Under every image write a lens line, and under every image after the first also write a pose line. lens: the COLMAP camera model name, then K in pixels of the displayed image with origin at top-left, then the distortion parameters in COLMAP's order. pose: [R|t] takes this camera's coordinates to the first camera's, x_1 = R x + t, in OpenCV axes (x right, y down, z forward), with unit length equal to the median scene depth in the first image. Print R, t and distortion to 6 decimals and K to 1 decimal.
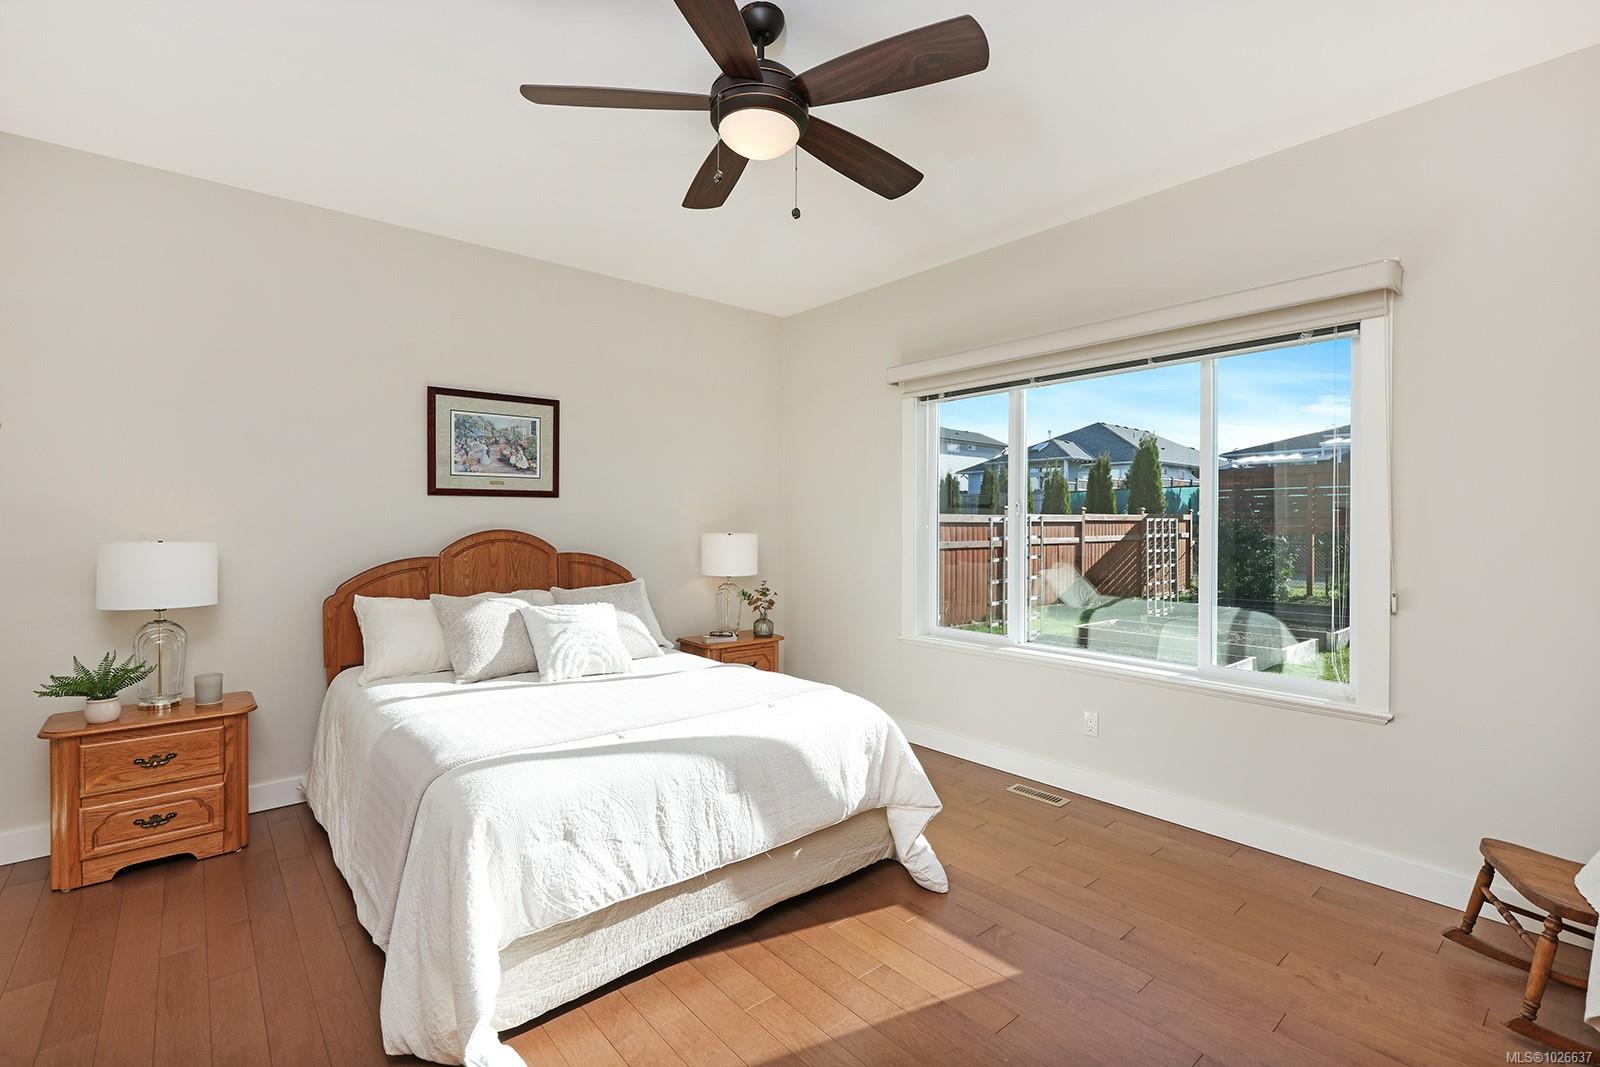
lens RADIAL K [[769.5, 0, 773.9], [0, 769.5, 552.4], [0, 0, 1]] dist [0.019505, 0.000037]
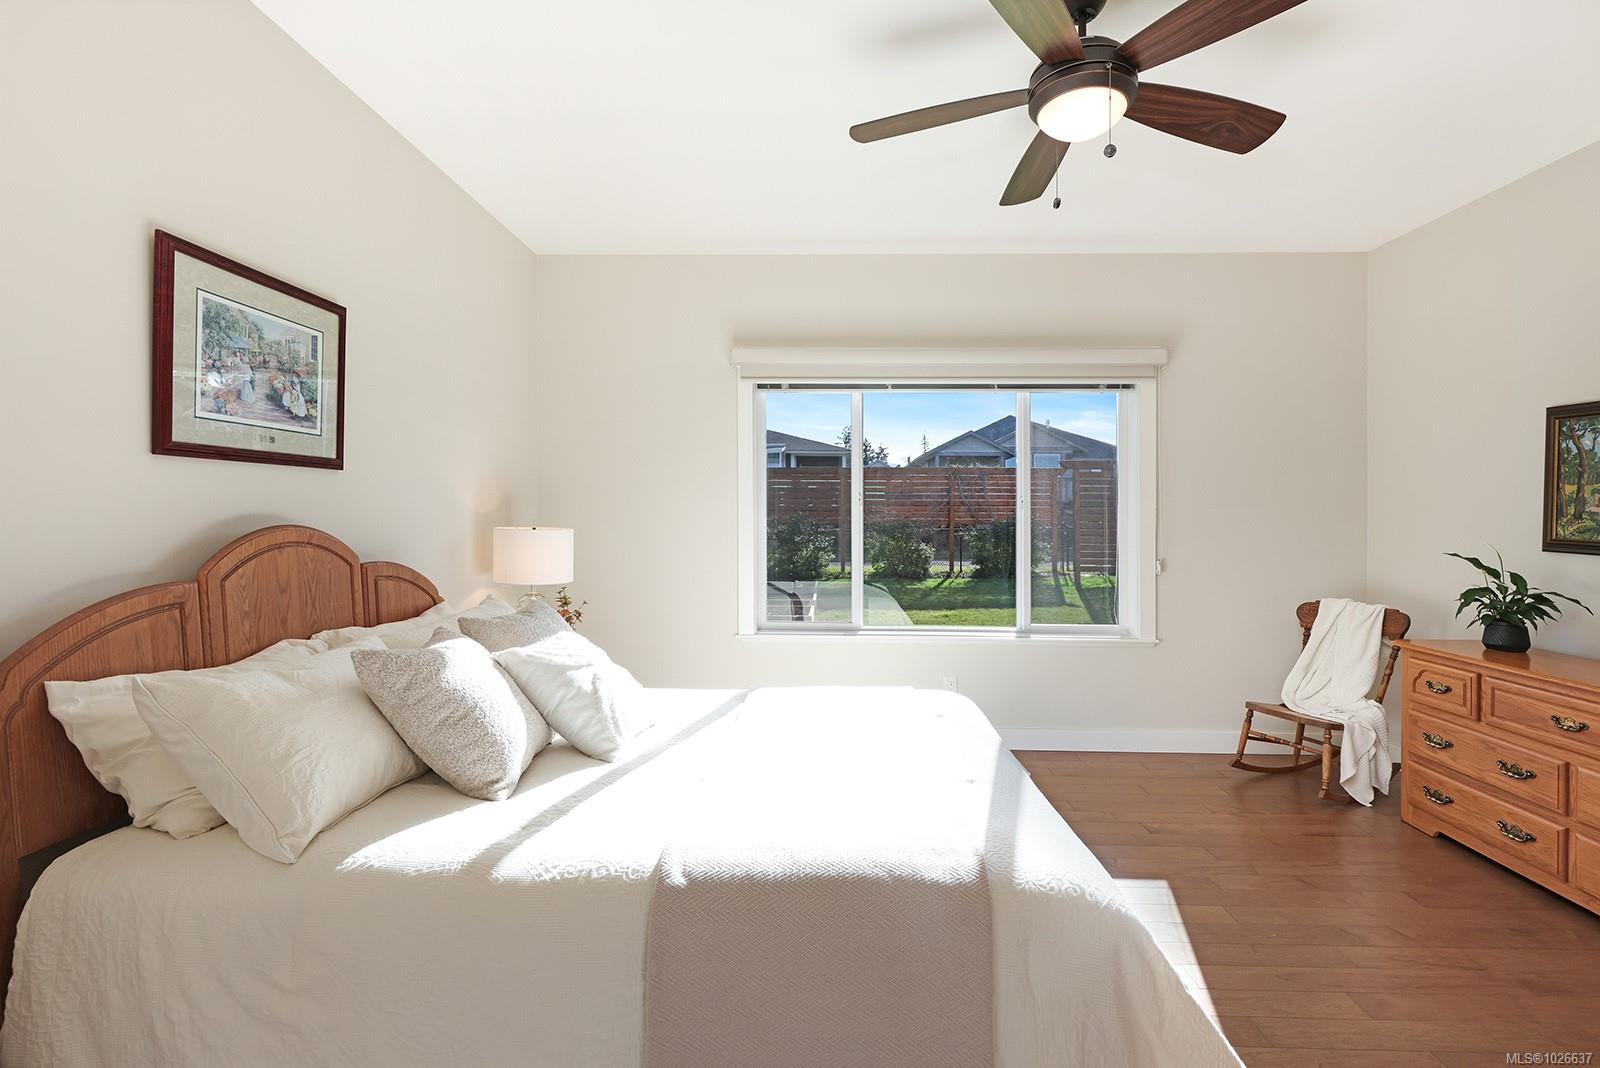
lens RADIAL K [[750.7, 0, 791.0], [0, 750.7, 537.6], [0, 0, 1]] dist [0.003718, 0.000084]
pose [[0.644115, -0.020664, 0.764650, -0.531858], [0.022725, 0.999711, 0.007874, -0.016128], [-0.764591, 0.012305, 0.644398, 0.378427]]
